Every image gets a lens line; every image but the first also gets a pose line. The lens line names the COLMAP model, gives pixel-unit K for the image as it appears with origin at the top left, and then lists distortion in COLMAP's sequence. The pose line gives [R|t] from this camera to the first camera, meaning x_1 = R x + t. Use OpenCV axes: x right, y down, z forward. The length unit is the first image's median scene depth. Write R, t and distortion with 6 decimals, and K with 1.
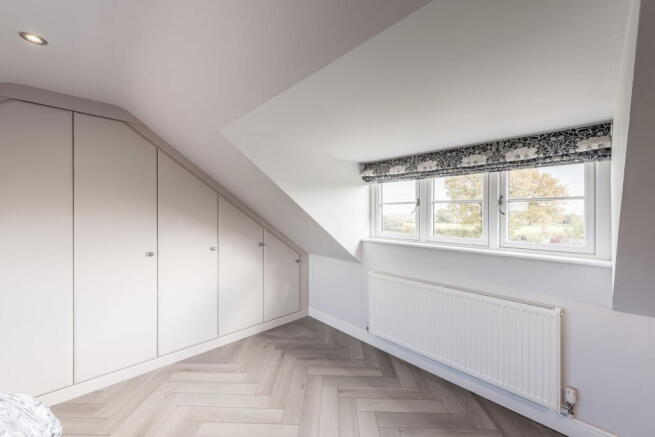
lens RADIAL K [[259.7, 0, 329.8], [0, 259.7, 216.5], [0, 0, 1]] dist [0.013190, -0.000522]
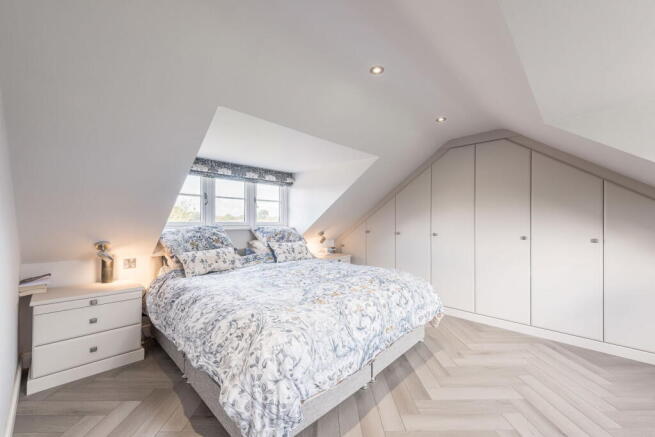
lens RADIAL K [[259.7, 0, 332.1], [0, 259.7, 218.5], [0, 0, 1]] dist [0.013190, -0.000522]
pose [[0.067635, -0.012822, -0.997628, 0.449349], [-0.016351, 0.999769, -0.013958, 0.079456], [0.997576, 0.017256, 0.067410, 0.013433]]
